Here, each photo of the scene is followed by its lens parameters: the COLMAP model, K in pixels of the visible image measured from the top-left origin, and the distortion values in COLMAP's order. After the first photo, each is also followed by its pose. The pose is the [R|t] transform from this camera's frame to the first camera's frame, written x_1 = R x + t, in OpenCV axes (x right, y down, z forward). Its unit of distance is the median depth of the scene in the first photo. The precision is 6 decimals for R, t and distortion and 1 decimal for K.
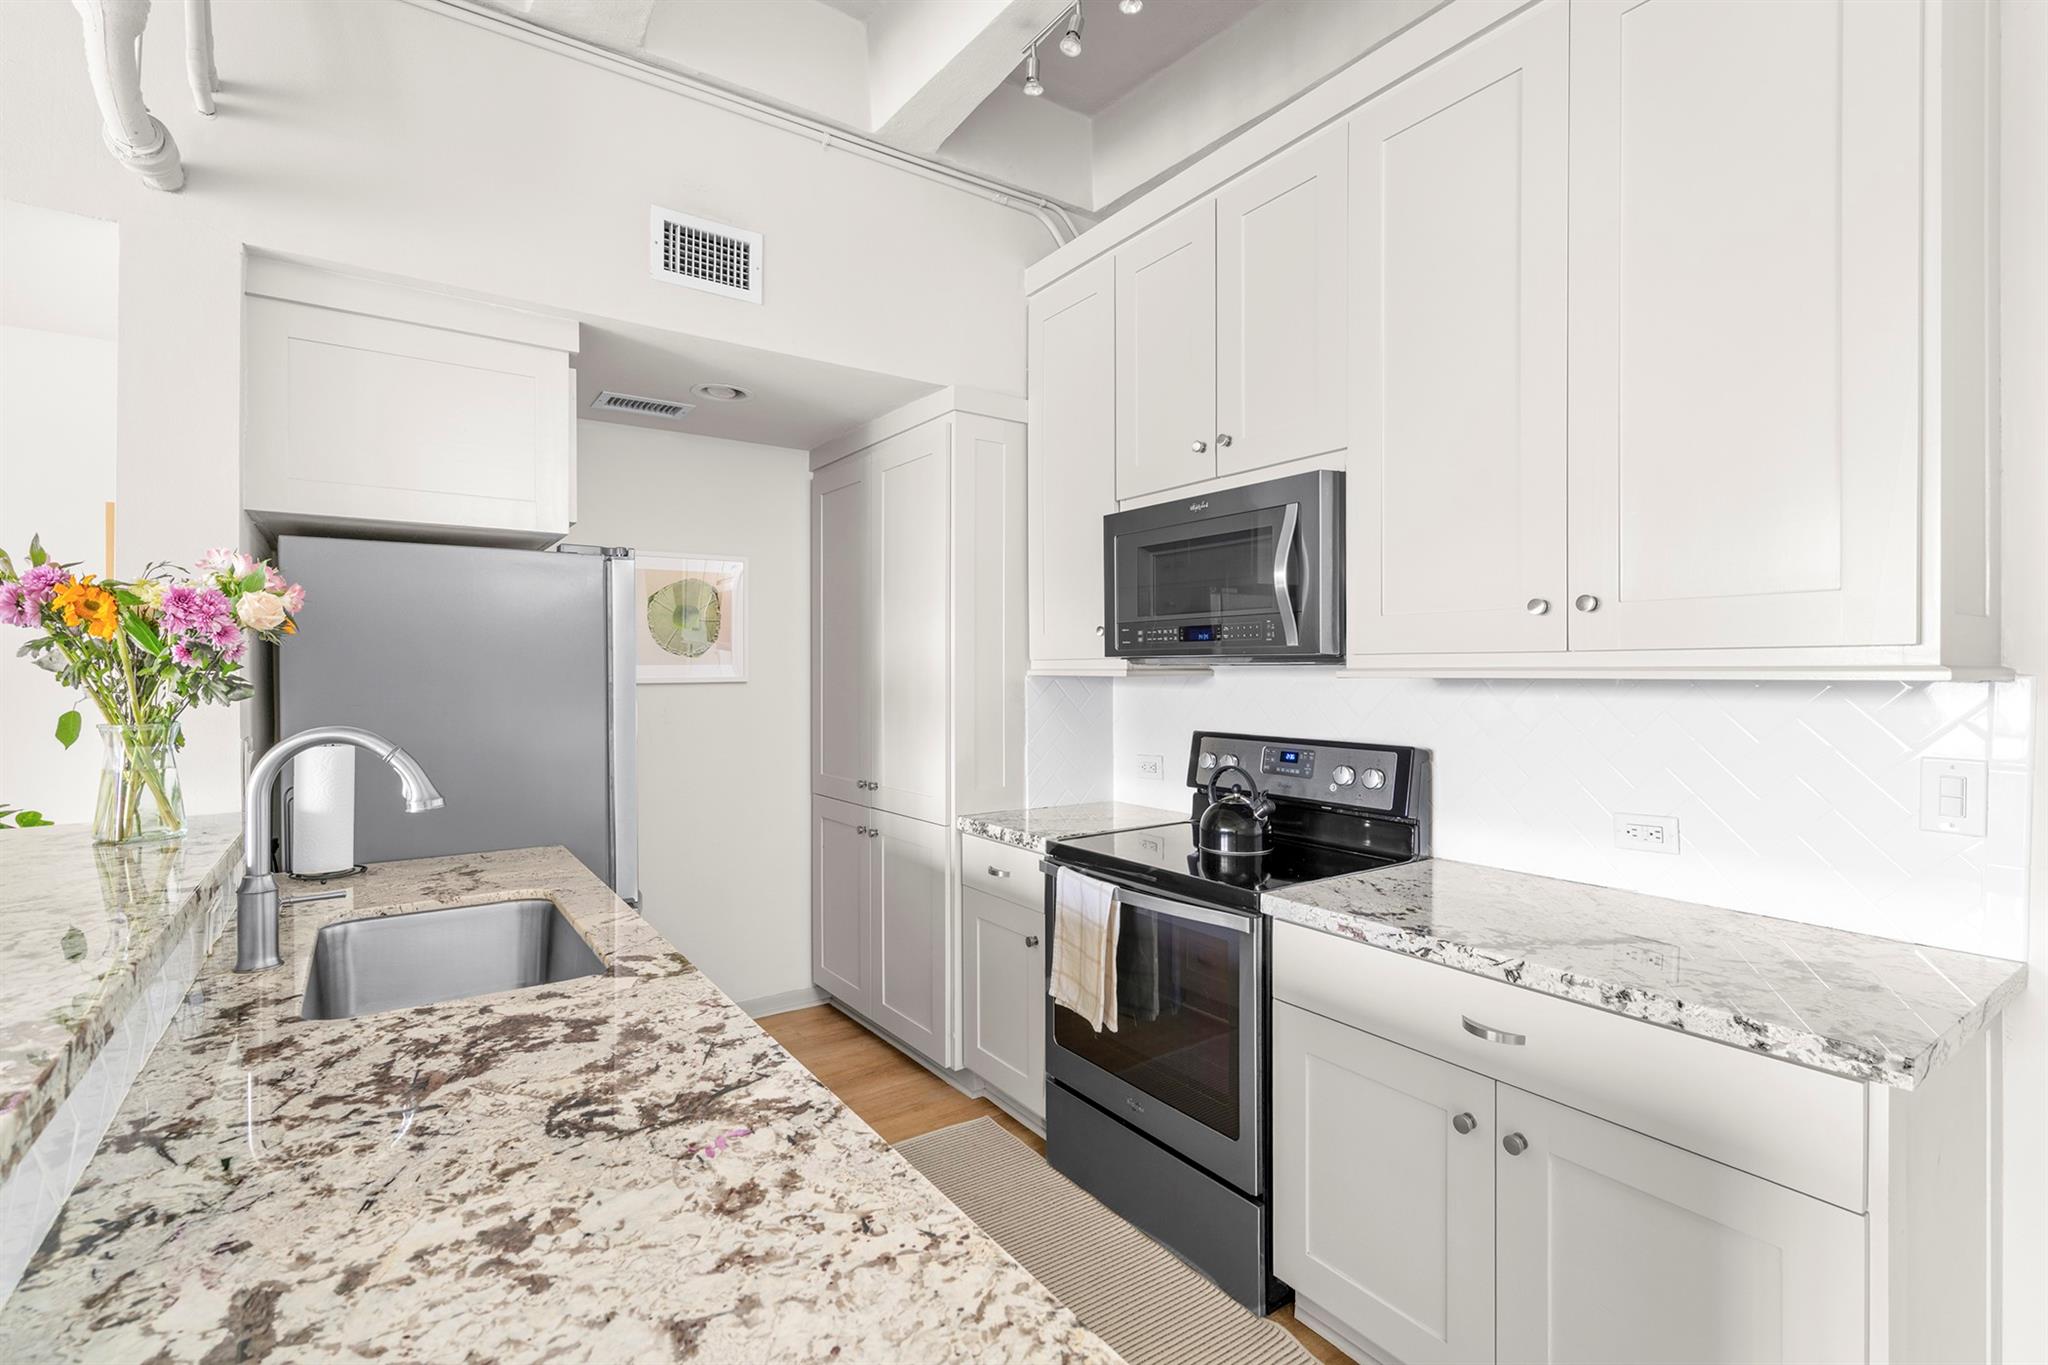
lens RADIAL K [[944.6, 0, 1024.0], [0, 944.6, 682.5], [0, 0, 1]] dist [0.000116, 0.000033]
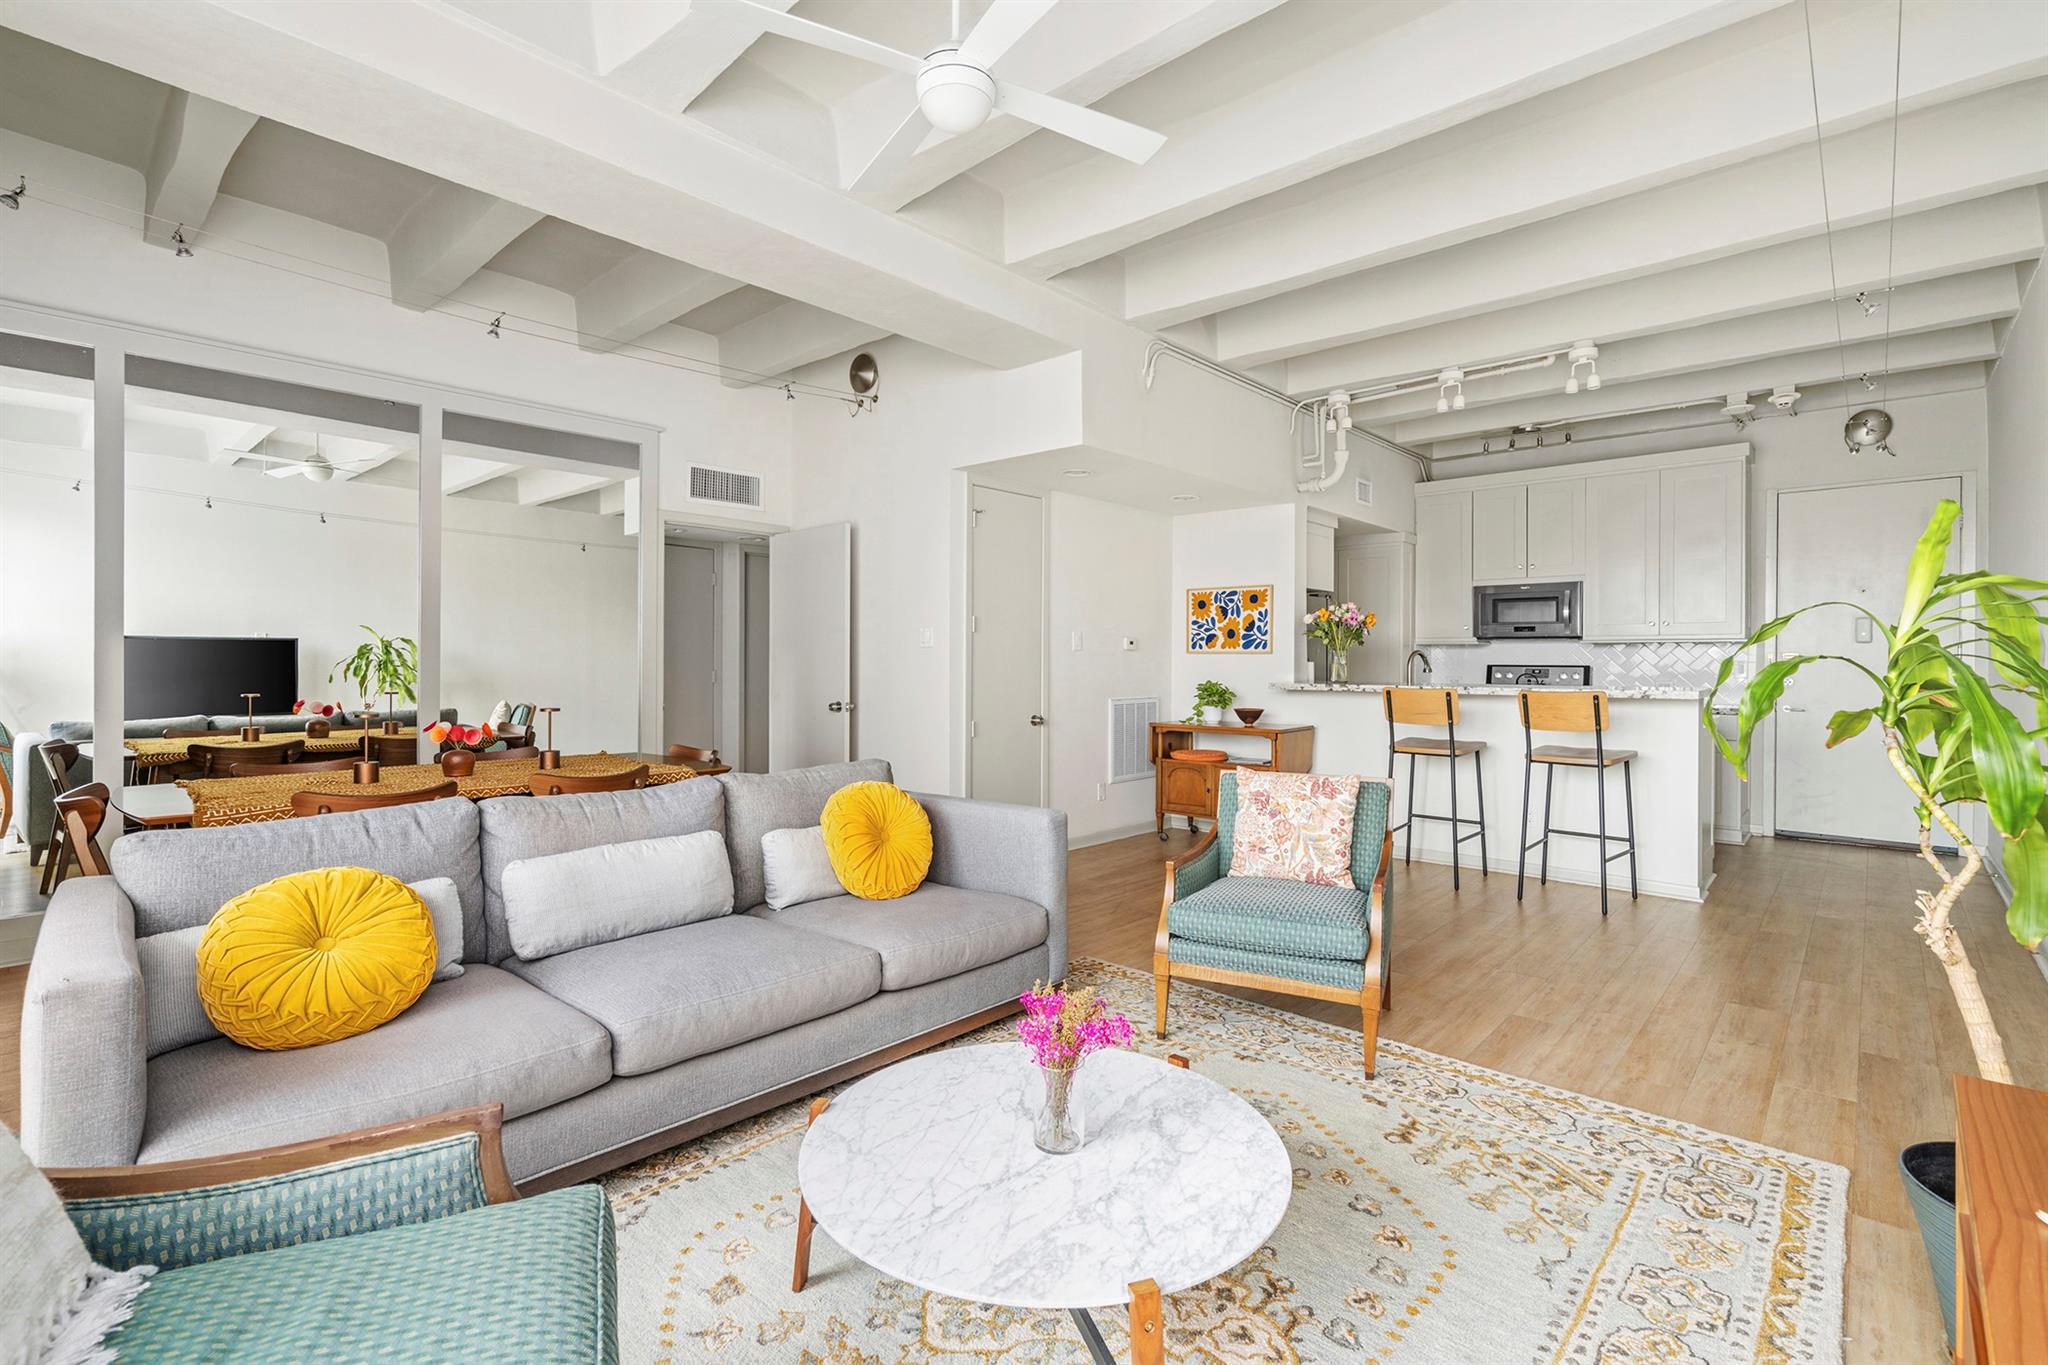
lens RADIAL K [[933.0, 0, 1030.1], [0, 933.0, 669.0], [0, 0, 1]] dist [-0.002798, 0.000215]
pose [[0.971367, 0.002358, 0.237574, -2.258931], [-0.001285, 0.999988, -0.004670, 0.103149], [-0.237582, 0.004231, 0.971358, -1.688041]]
